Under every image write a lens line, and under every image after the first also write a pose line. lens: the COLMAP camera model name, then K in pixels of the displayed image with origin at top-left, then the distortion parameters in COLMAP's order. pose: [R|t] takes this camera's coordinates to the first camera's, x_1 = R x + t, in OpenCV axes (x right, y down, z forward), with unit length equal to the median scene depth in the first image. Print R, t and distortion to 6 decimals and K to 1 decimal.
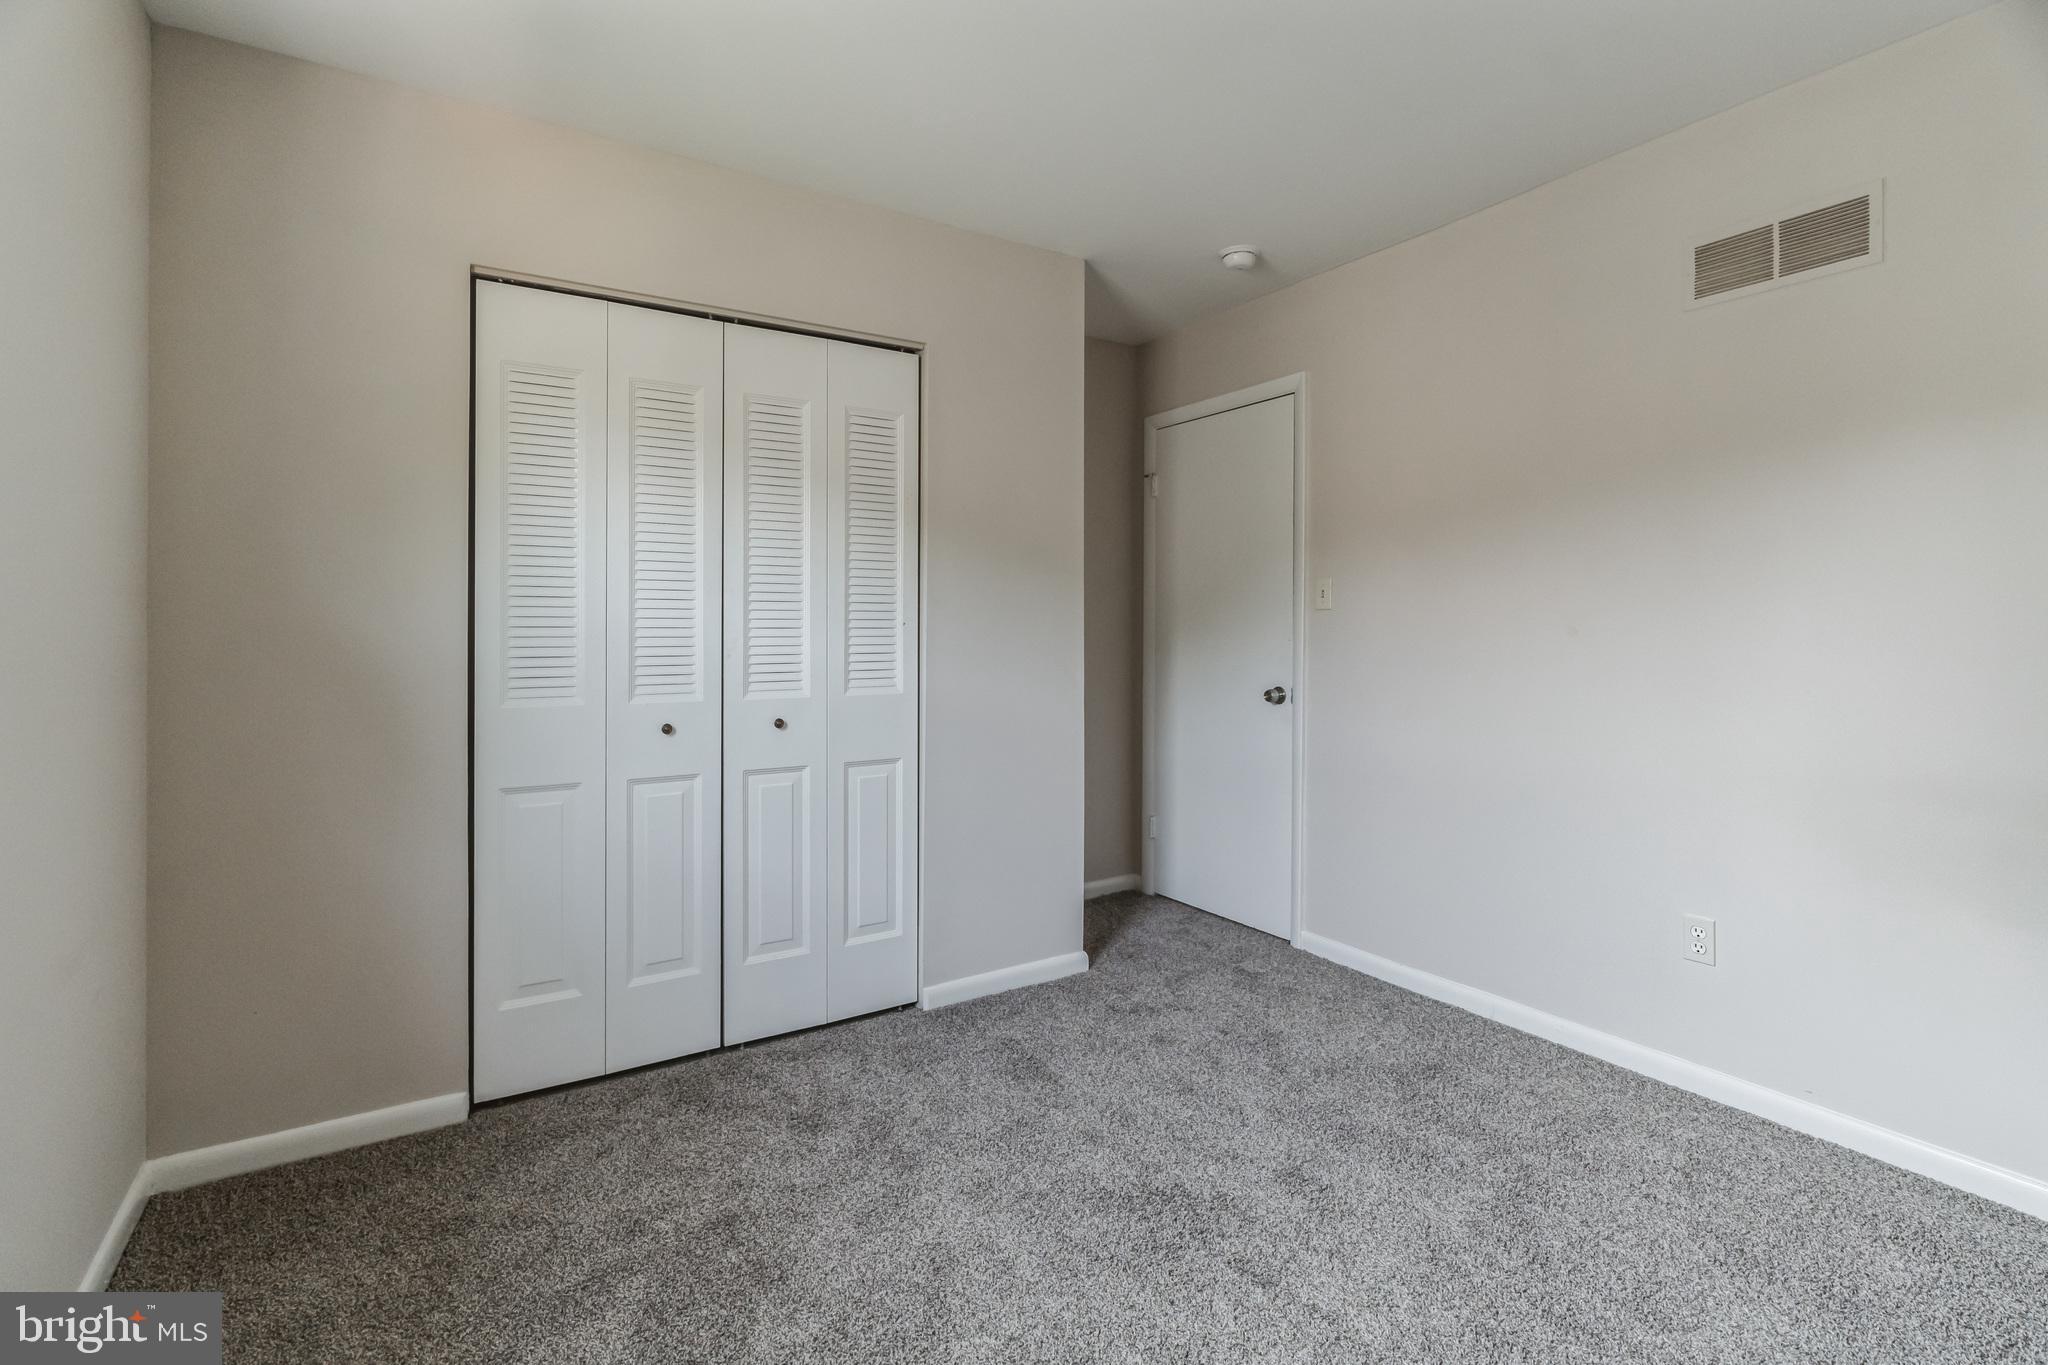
lens RADIAL K [[941.1, 0, 1020.5], [0, 941.1, 627.8], [0, 0, 1]] dist [-0.000874, 0.000052]
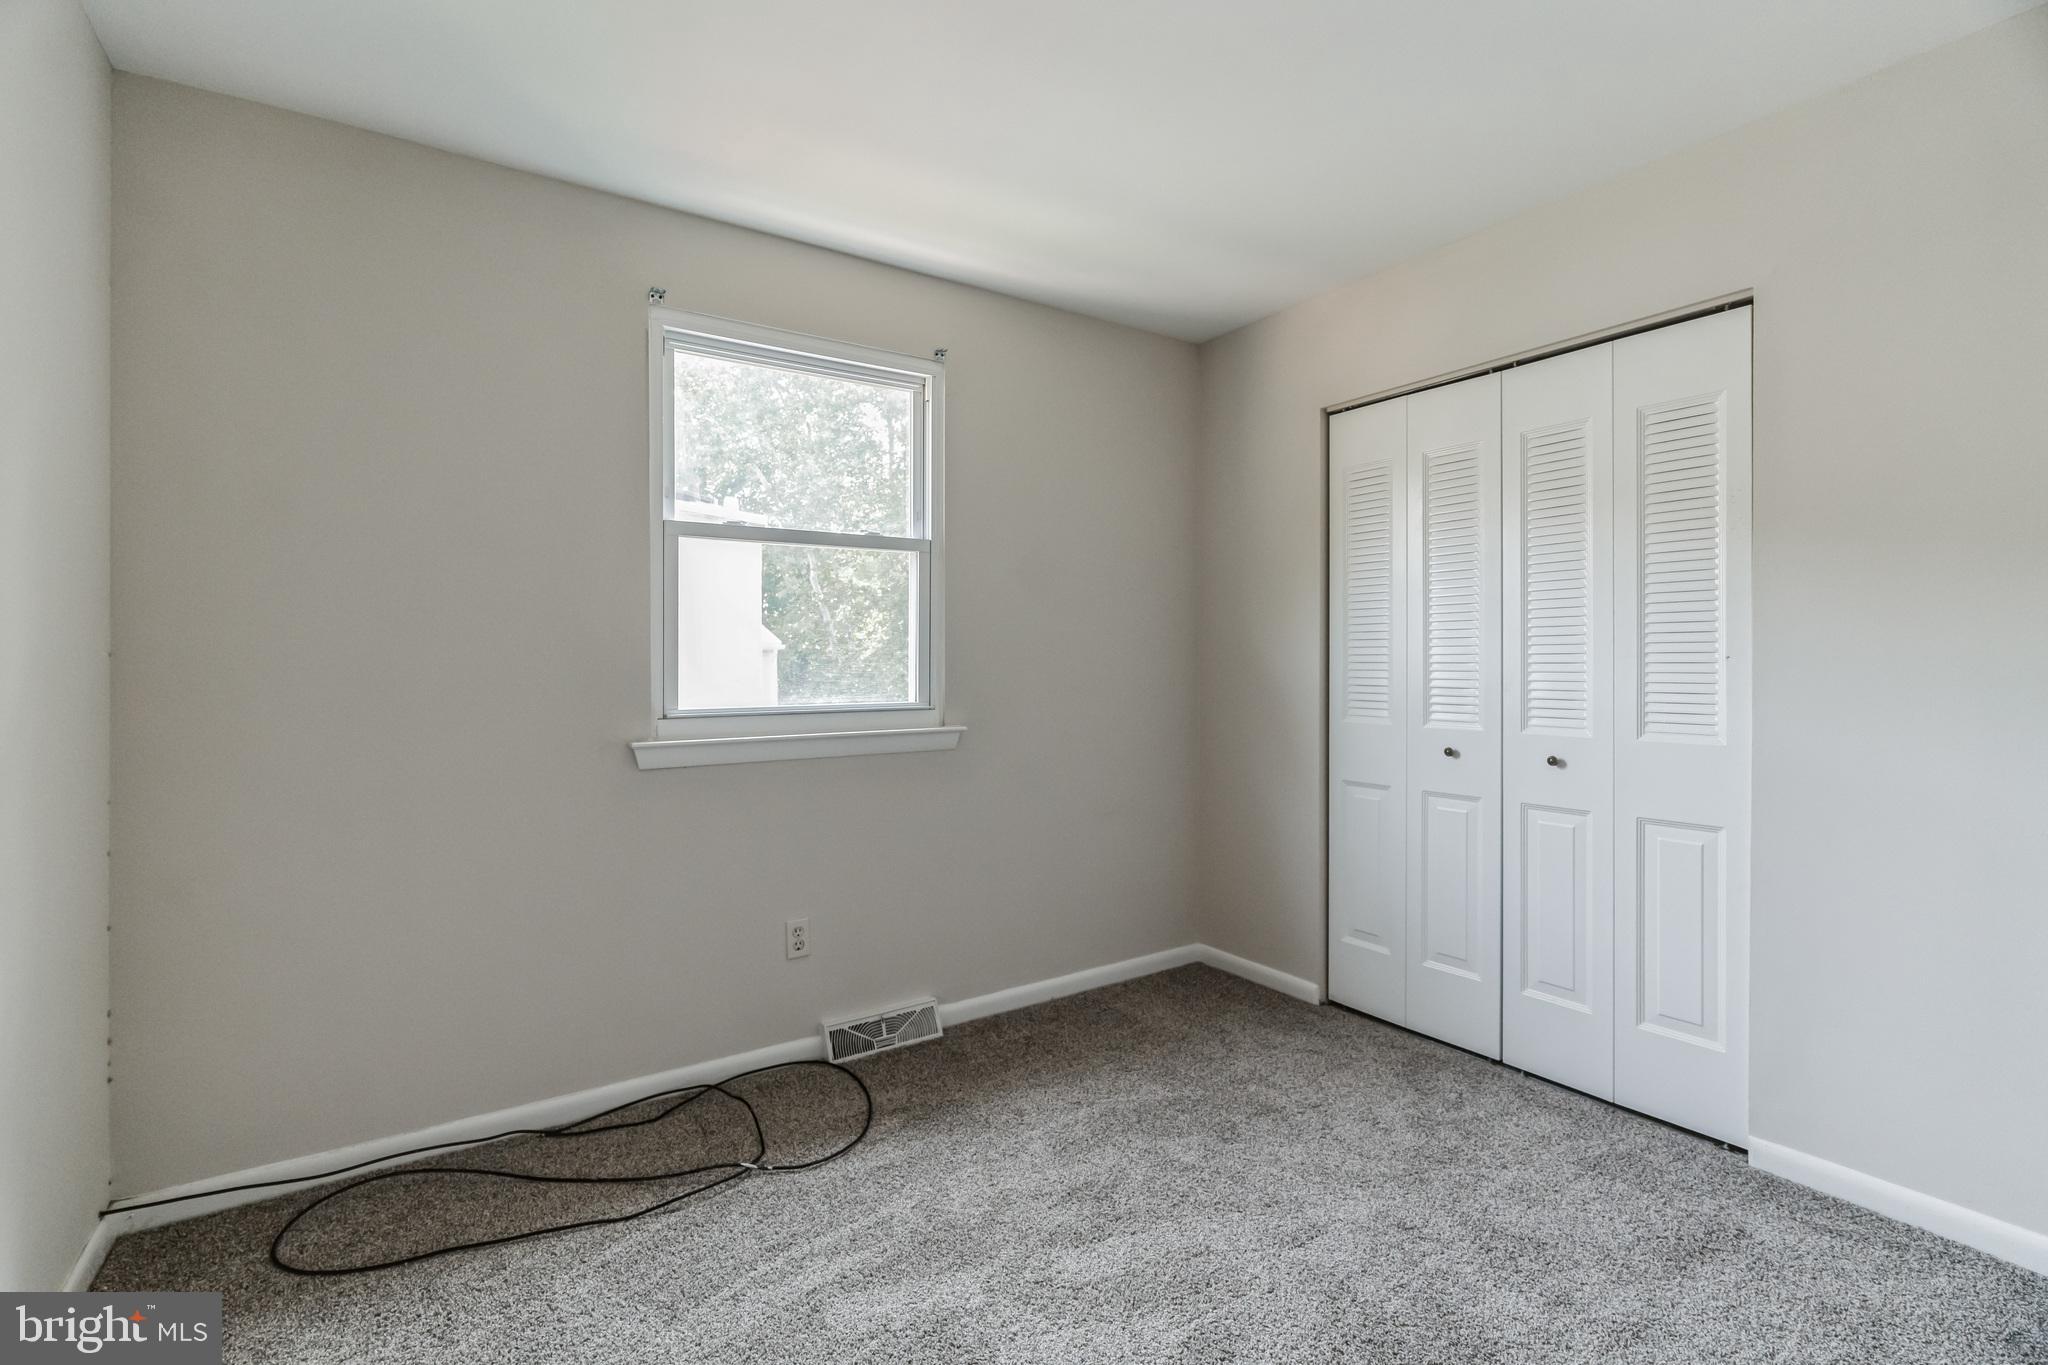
lens RADIAL K [[922.4, 0, 1012.6], [0, 922.4, 664.1], [0, 0, 1]] dist [-0.001383, 0.000095]
pose [[0.023080, -0.001097, -0.999733, 0.701049], [0.002226, 0.999997, -0.001046, 0.001125], [0.999731, -0.002201, 0.023082, 0.431450]]
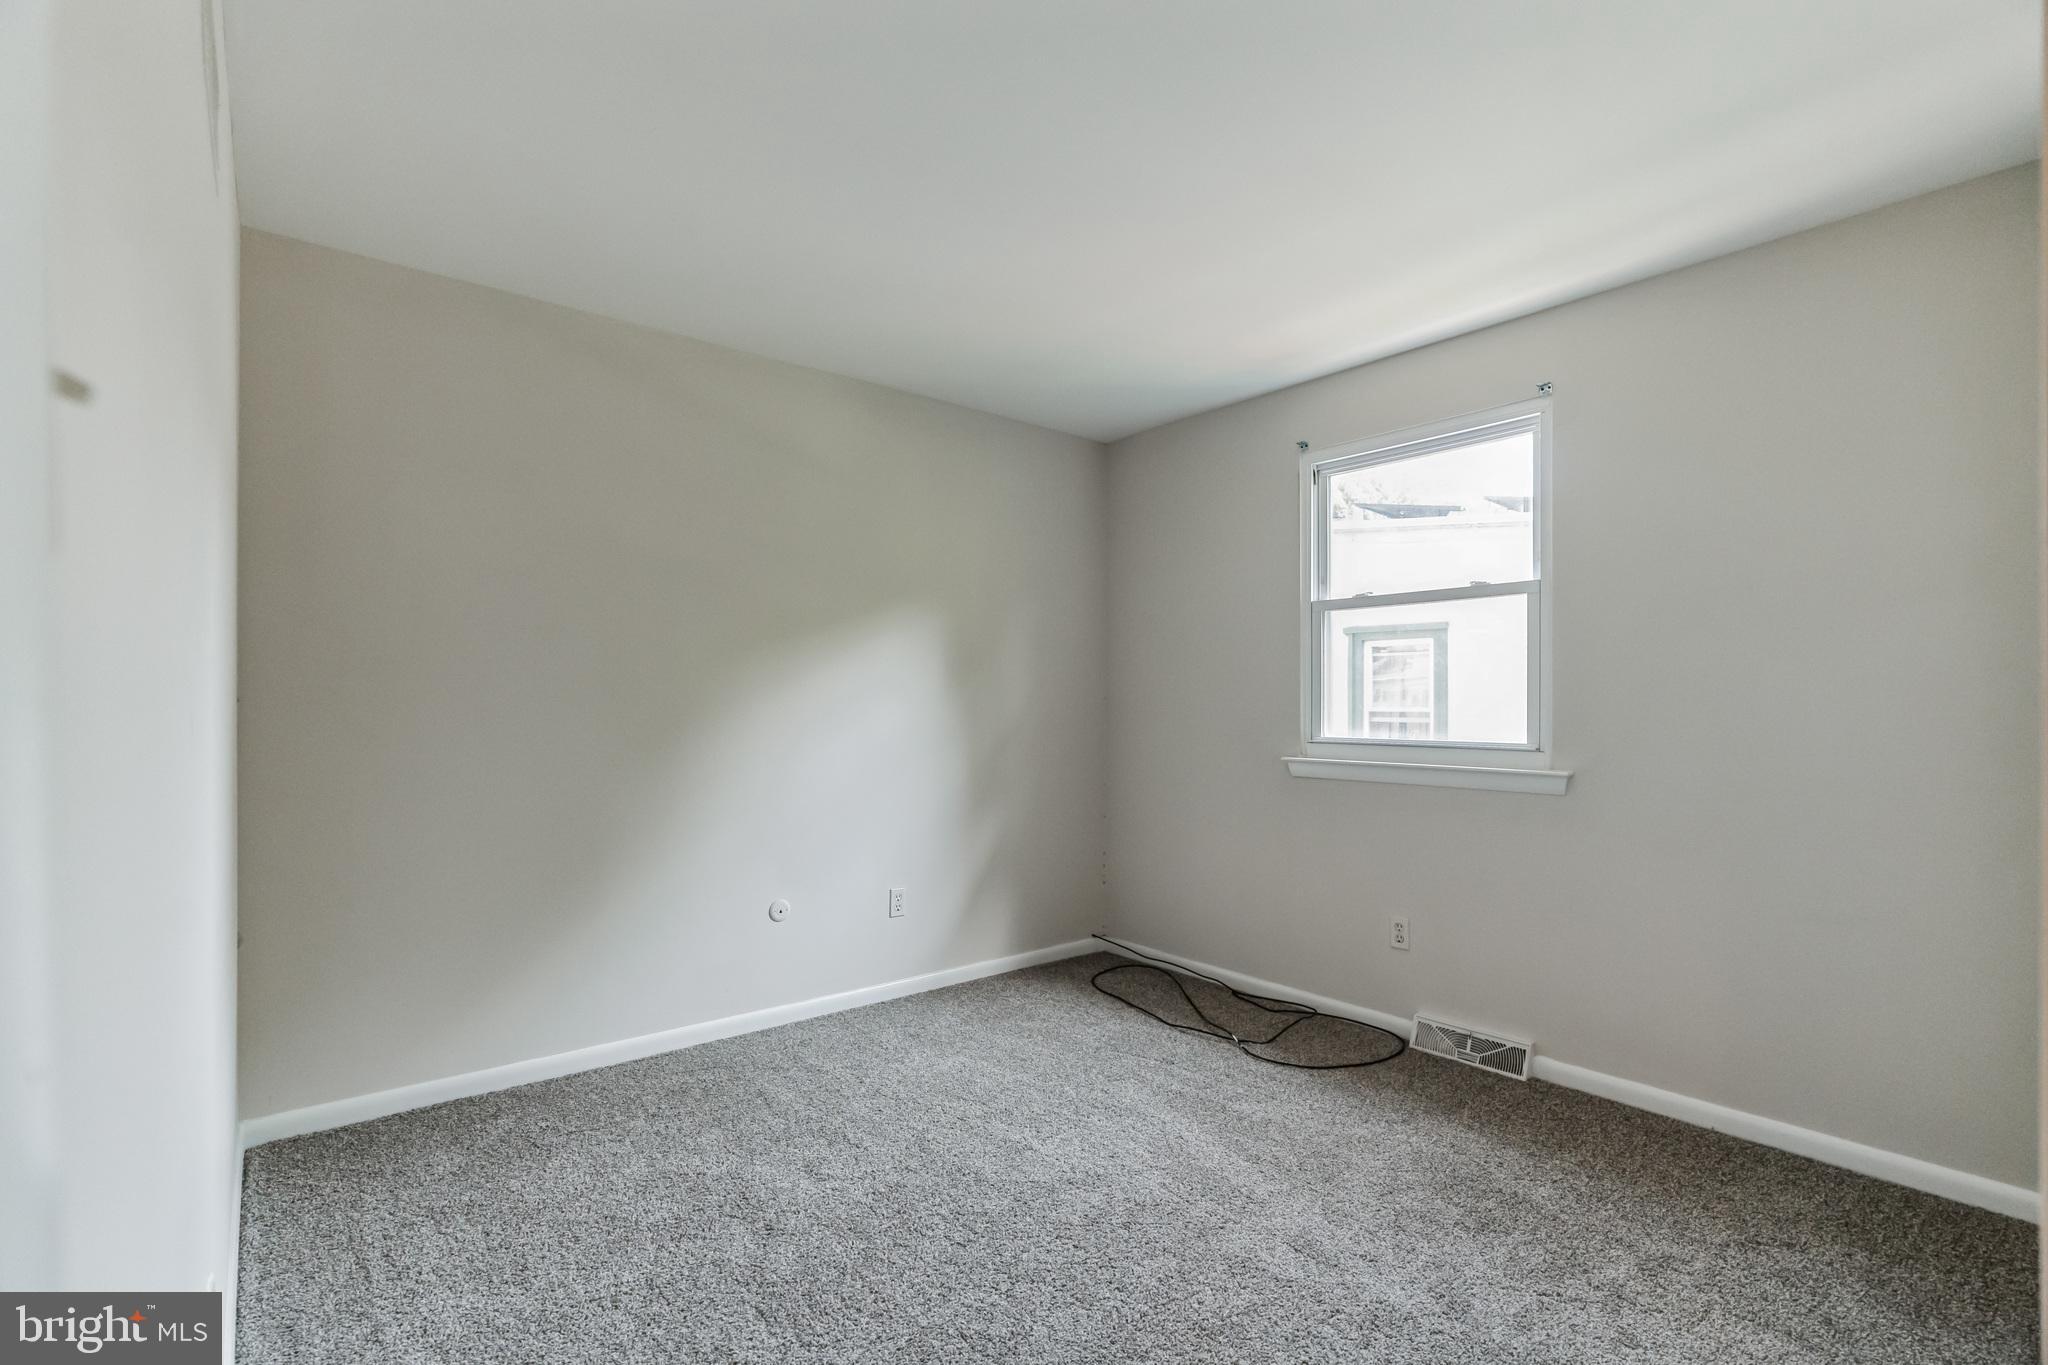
lens RADIAL K [[923.8, 0, 1019.7], [0, 923.8, 688.1], [0, 0, 1]] dist [-0.004018, 0.000146]
pose [[-0.991626, -0.002499, -0.129117, 0.324077], [-0.001182, 0.999947, -0.010273, -0.009823], [0.129136, -0.010034, -0.991576, 1.401959]]
